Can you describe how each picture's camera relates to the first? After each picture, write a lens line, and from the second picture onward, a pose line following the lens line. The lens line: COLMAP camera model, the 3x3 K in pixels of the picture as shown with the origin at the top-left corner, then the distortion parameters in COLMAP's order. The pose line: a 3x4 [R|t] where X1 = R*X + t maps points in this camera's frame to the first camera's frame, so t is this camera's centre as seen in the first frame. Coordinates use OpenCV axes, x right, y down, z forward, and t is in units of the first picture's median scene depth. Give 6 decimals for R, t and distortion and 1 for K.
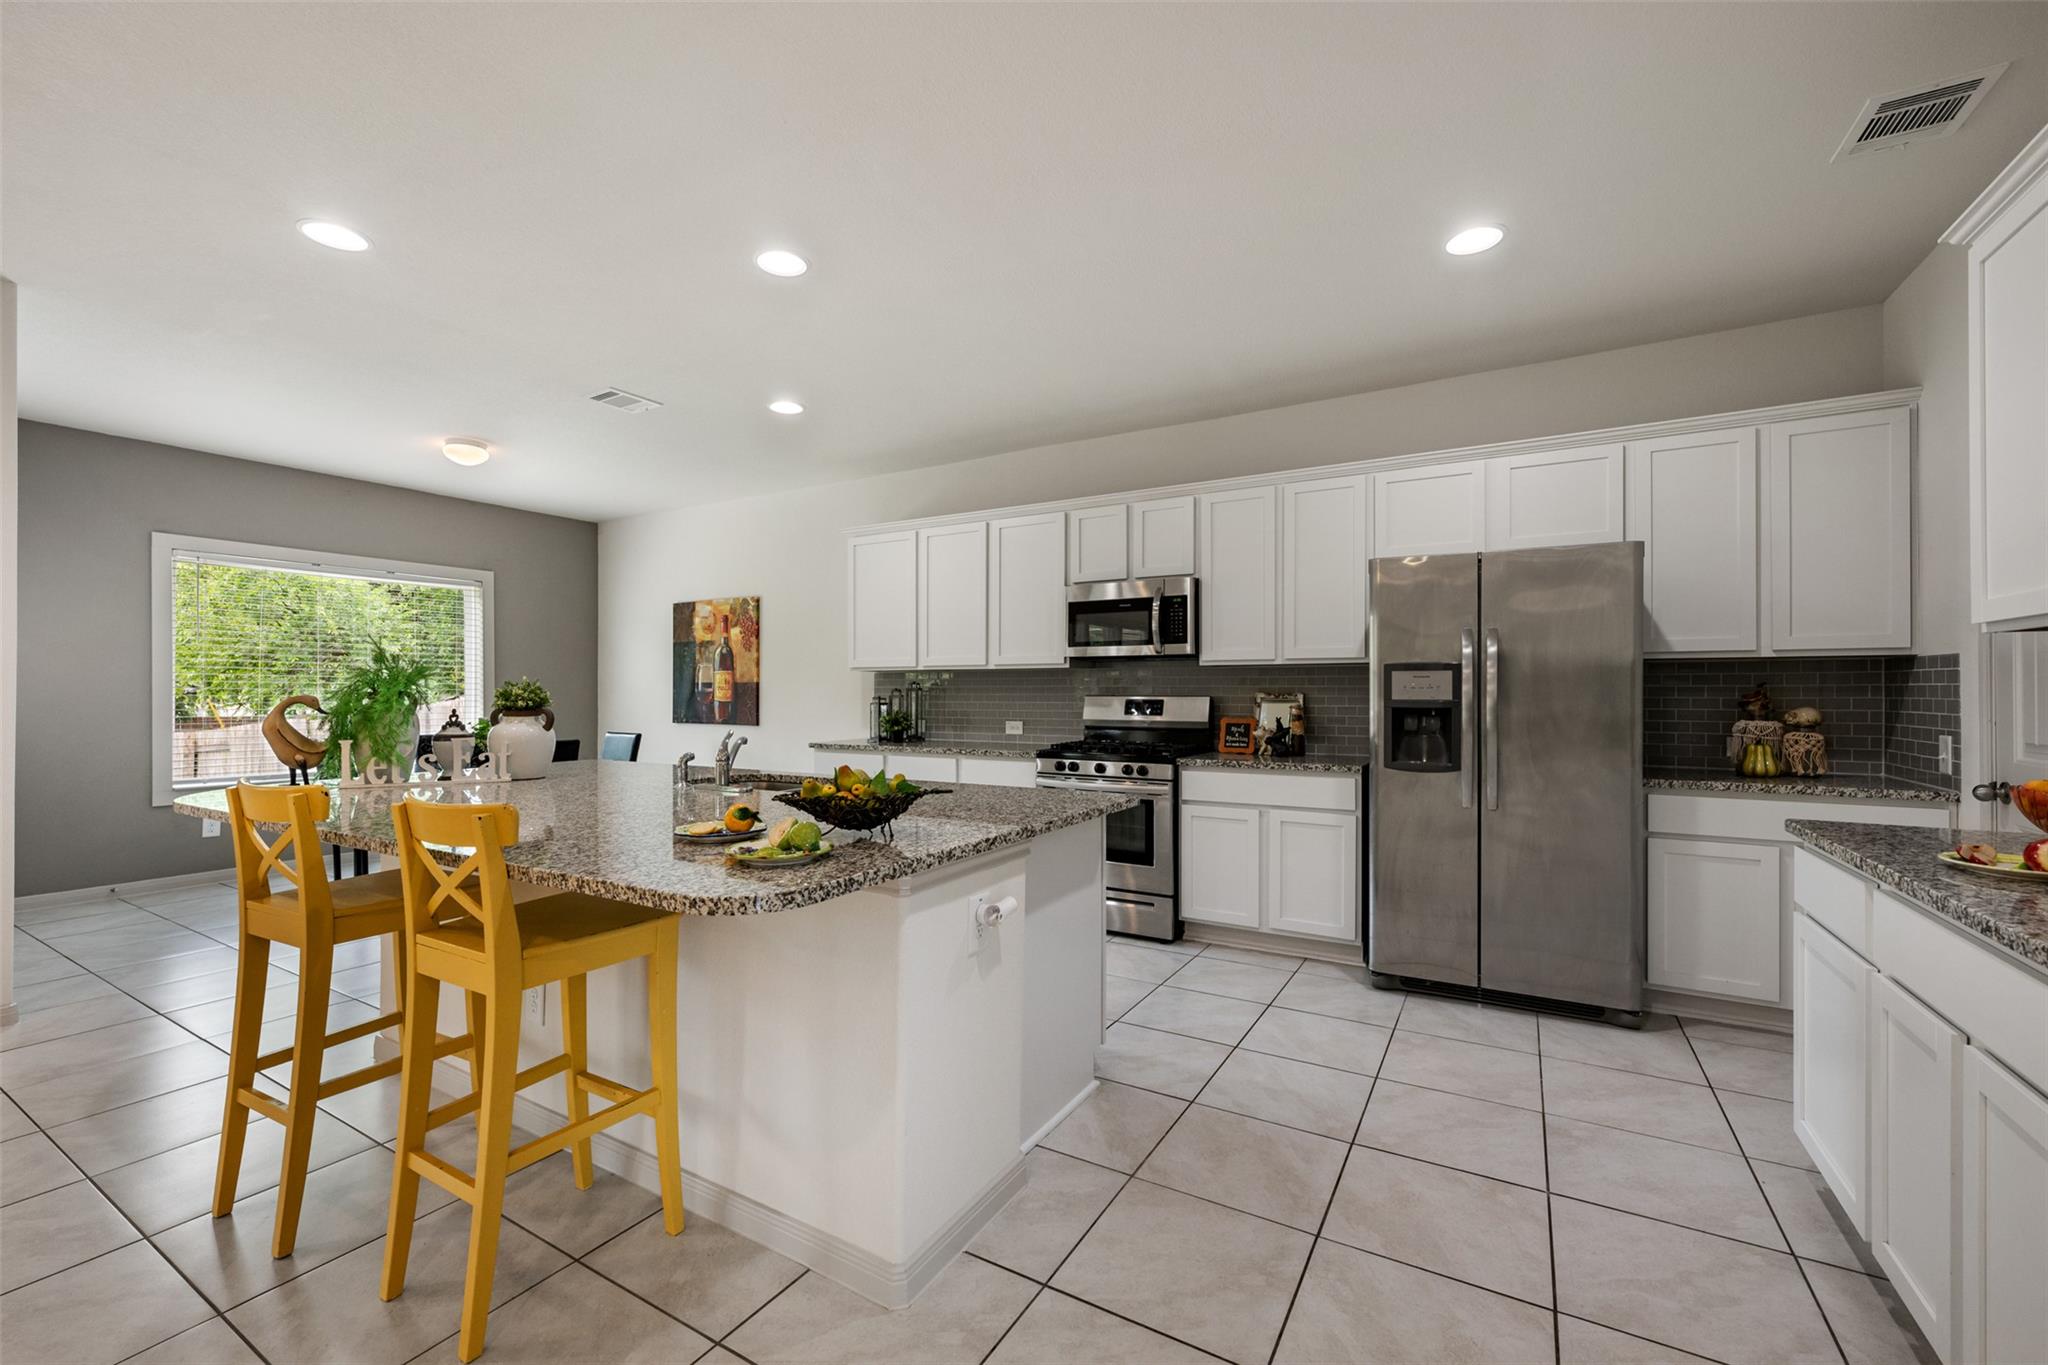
lens RADIAL K [[833.8, 0, 1021.9], [0, 833.8, 688.3], [0, 0, 1]] dist [-0.000570, -0.000076]
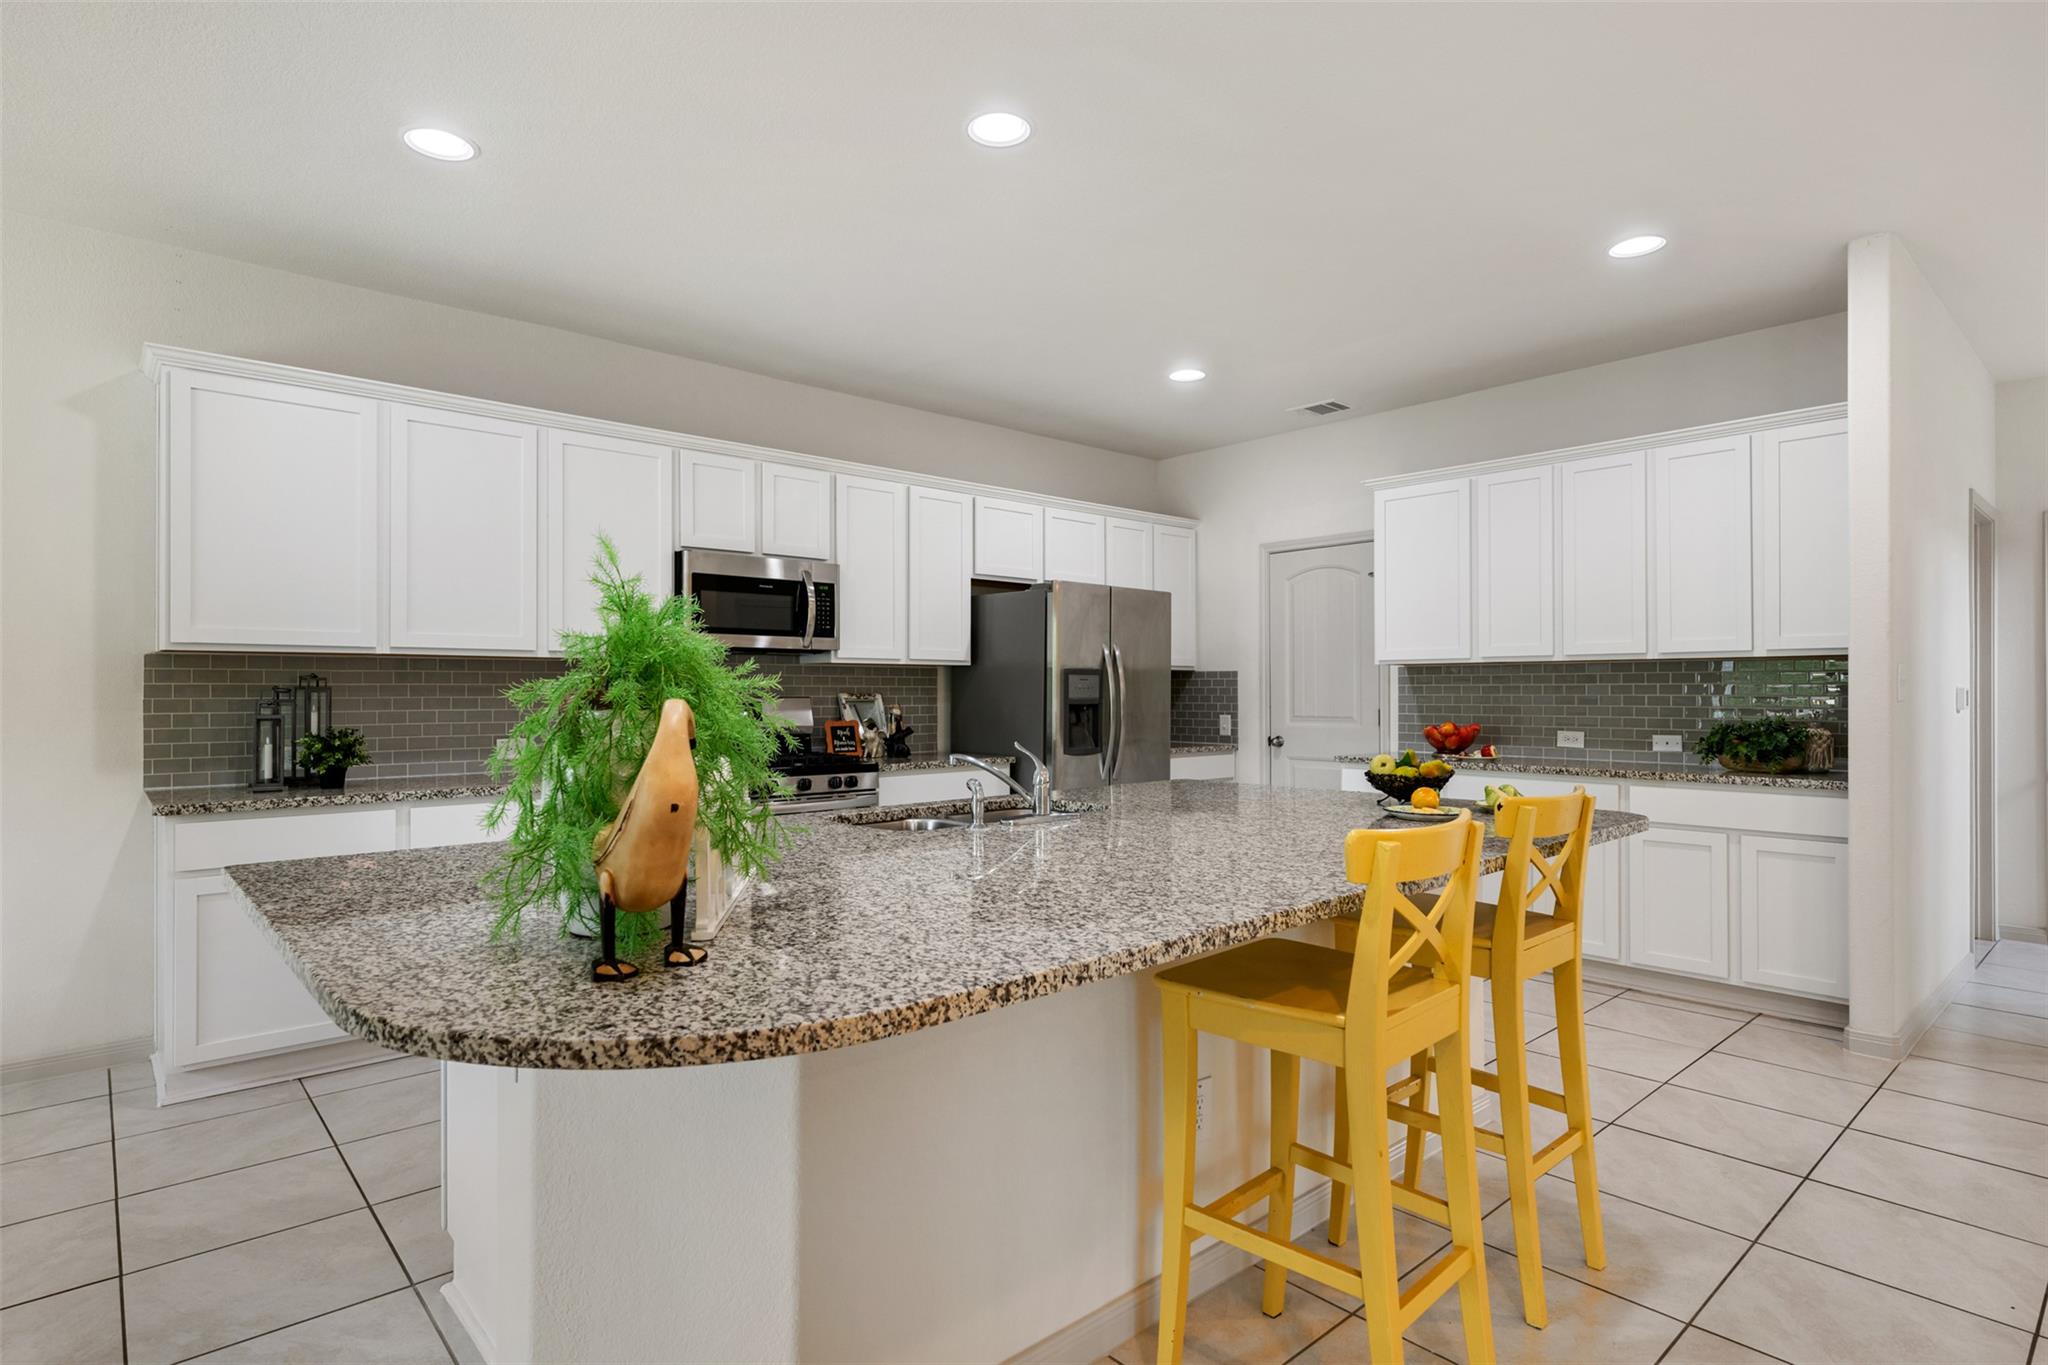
lens RADIAL K [[1056.5, 0, 1024.0], [0, 1056.5, 682.5], [0, 0, 1]] dist [-0.001253, -0.000116]
pose [[0.299859, 0.007319, 0.953955, -0.810559], [-0.001412, 0.999973, -0.007228, 0.001743], [-0.953983, 0.000820, 0.299861, 0.463598]]
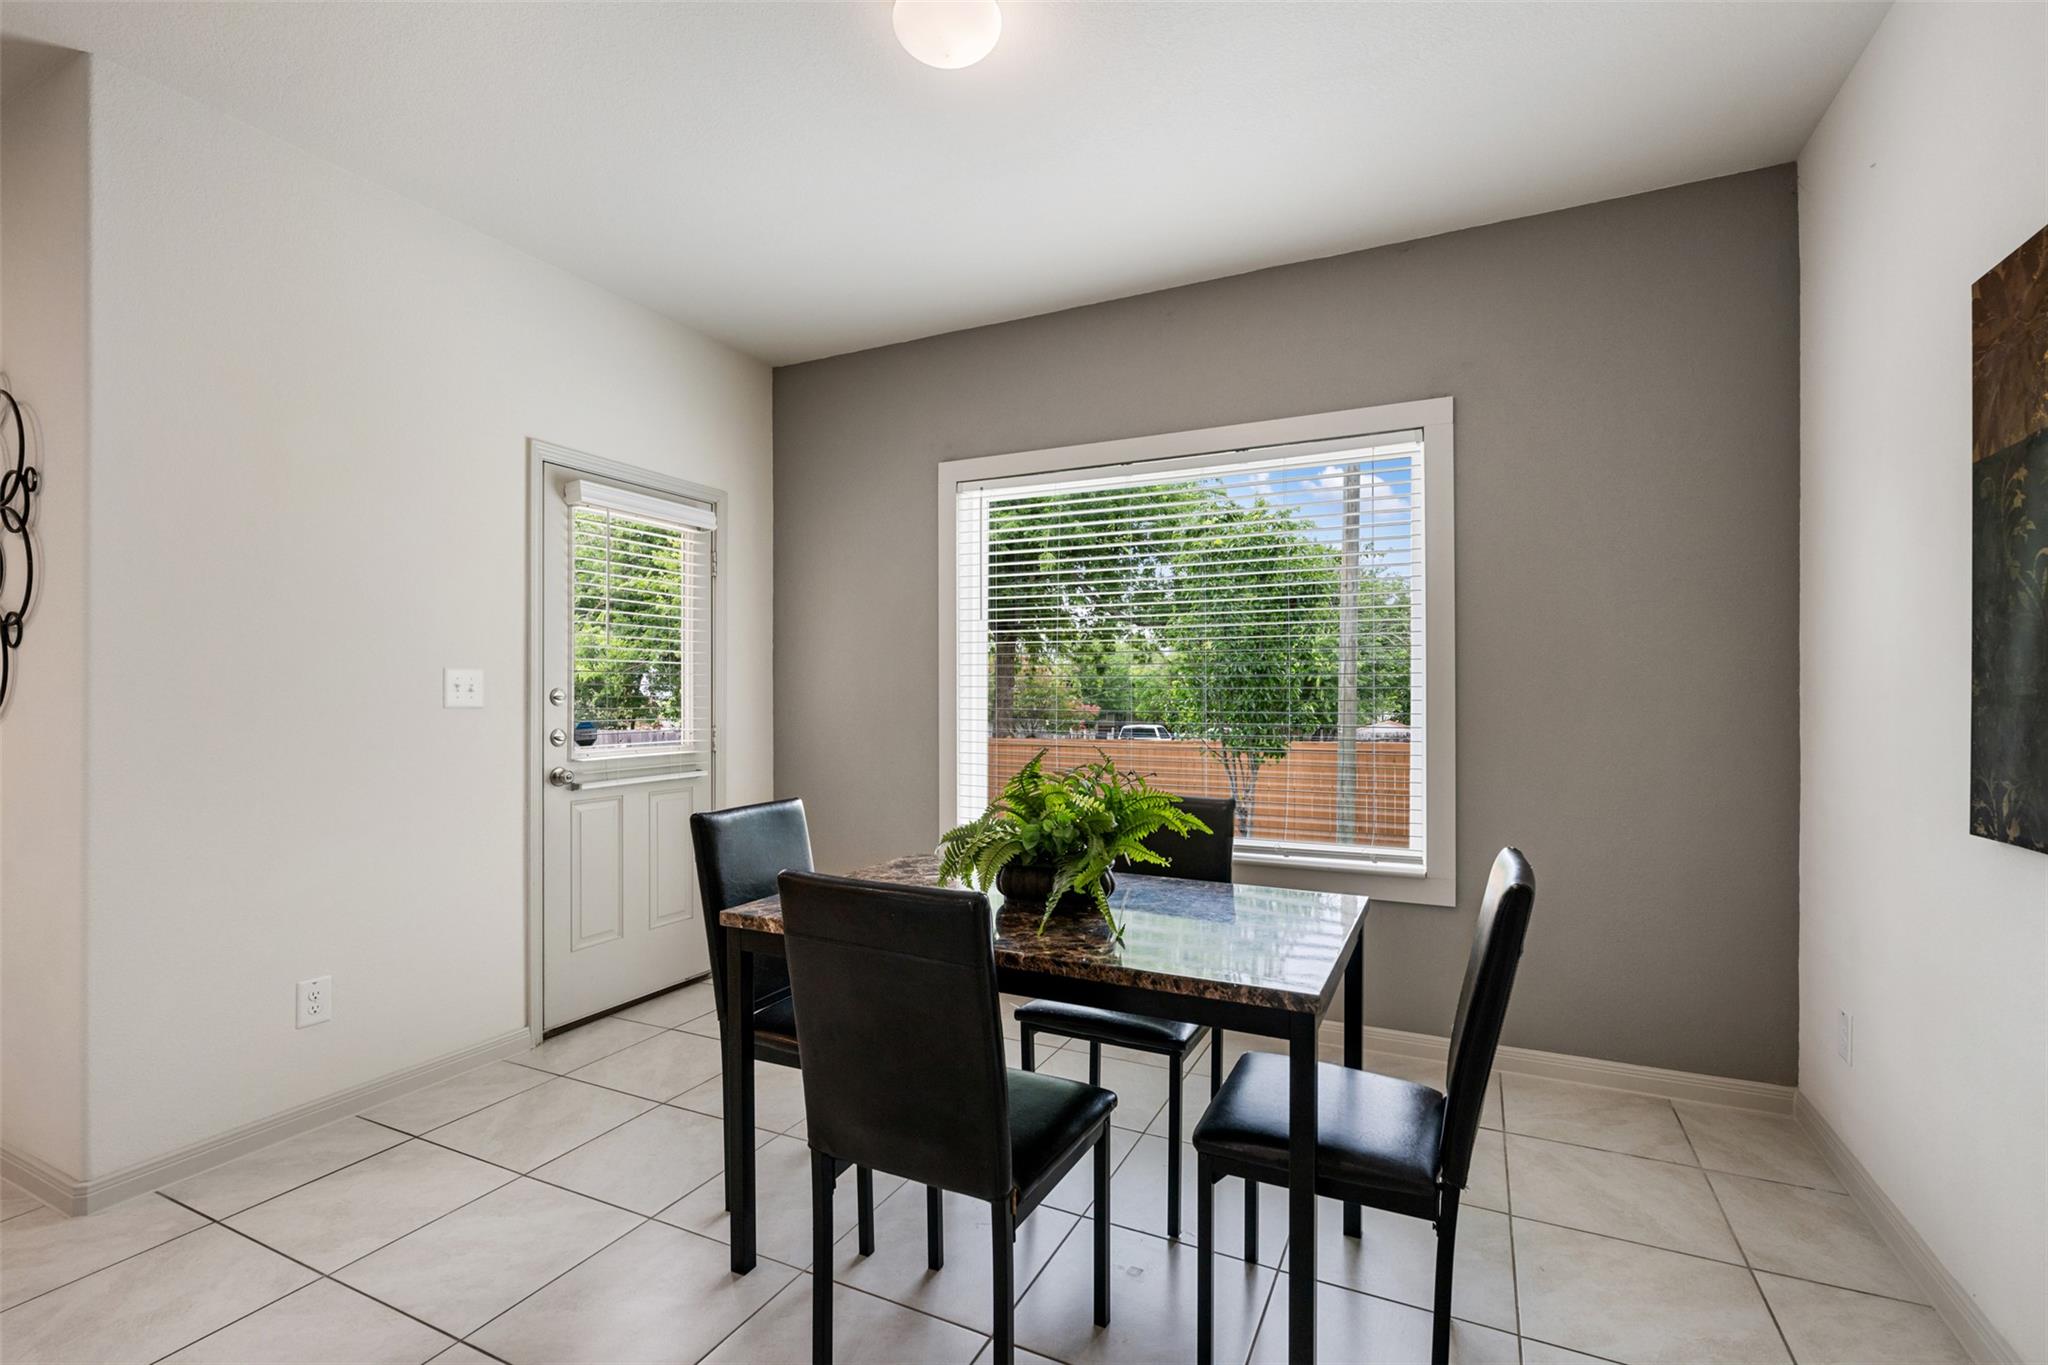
lens RADIAL K [[920.5, 0, 1026.0], [0, 920.5, 698.1], [0, 0, 1]] dist [-0.001292, -0.000124]
pose [[0.082485, 0.002416, -0.996589, -0.320539], [0.004695, 0.999985, 0.002813, 0.006515], [0.996581, -0.004911, 0.082473, 1.173868]]
